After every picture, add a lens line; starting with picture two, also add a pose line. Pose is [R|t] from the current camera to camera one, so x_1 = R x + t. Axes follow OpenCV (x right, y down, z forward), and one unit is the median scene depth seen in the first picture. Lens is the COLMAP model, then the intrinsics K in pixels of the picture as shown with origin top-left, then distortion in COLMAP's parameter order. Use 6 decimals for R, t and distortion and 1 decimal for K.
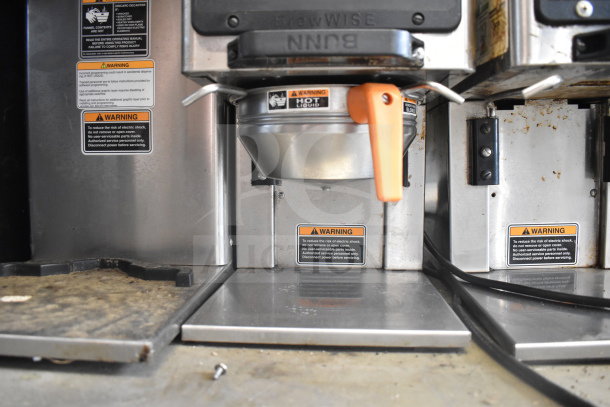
lens RADIAL K [[499.9, 0, 303.9], [0, 499.9, 201.4], [0, 0, 1]] dist [-0.088561, -0.010793]
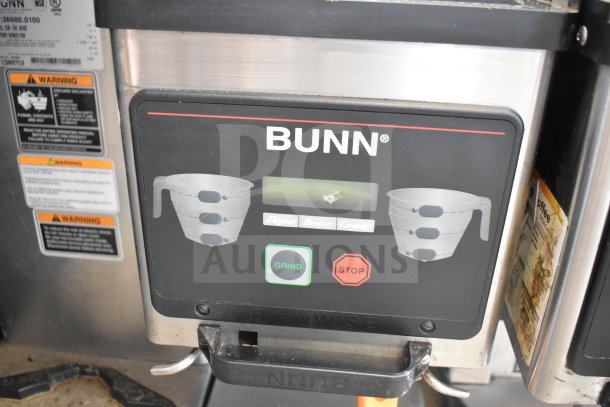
lens RADIAL K [[569.1, 0, 301.5], [0, 569.1, 202.7], [0, 0, 1]] dist [-0.093427, 0.000000]
pose [[0.999444, 0.032153, -0.008822, 0.014789], [-0.026345, 0.923764, 0.382055, -0.580612], [0.020434, -0.381610, 0.924097, 0.130497]]
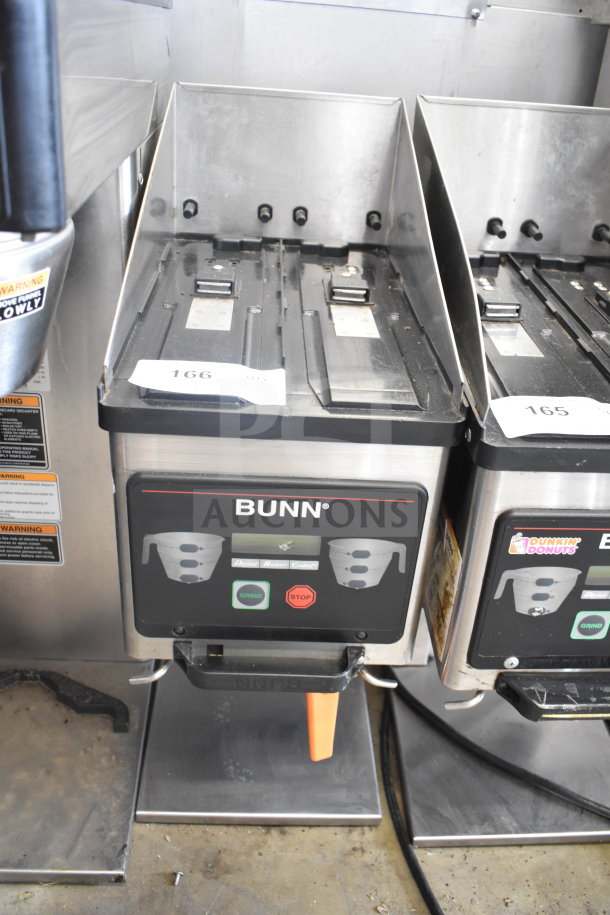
lens RADIAL K [[802.1, 0, 309.3], [0, 802.1, 461.8], [0, 0, 1]] dist [-0.098719, 0.011786]
pose [[0.991826, 0.004744, 0.127508, -0.058315], [-0.062115, 0.890852, 0.450026, -0.915408], [-0.111456, -0.454268, 0.883865, -0.192563]]
